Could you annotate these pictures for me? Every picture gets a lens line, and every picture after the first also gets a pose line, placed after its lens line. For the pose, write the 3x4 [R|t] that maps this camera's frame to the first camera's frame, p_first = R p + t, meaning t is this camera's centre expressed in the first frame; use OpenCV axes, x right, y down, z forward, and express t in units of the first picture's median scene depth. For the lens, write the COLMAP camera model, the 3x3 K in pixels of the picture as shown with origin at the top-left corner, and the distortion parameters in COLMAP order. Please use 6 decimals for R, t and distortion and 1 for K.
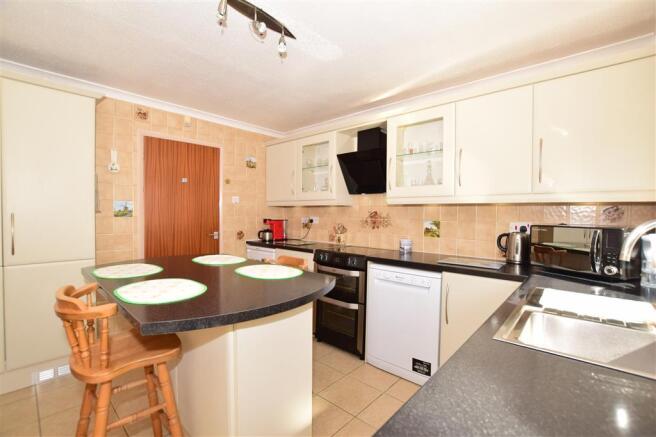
lens RADIAL K [[291.8, 0, 327.6], [0, 291.8, 218.2], [0, 0, 1]] dist [-0.003101, -0.000136]
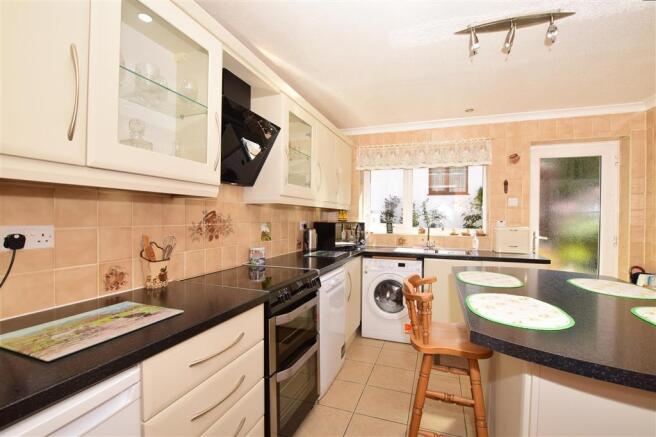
lens RADIAL K [[291.8, 0, 328.7], [0, 291.8, 218.2], [0, 0, 1]] dist [-0.003101, -0.000136]
pose [[-0.370308, -0.011784, 0.928834, -0.489598], [0.011602, 0.999783, 0.017309, -0.016596], [-0.928837, 0.017186, -0.370091, 1.008021]]
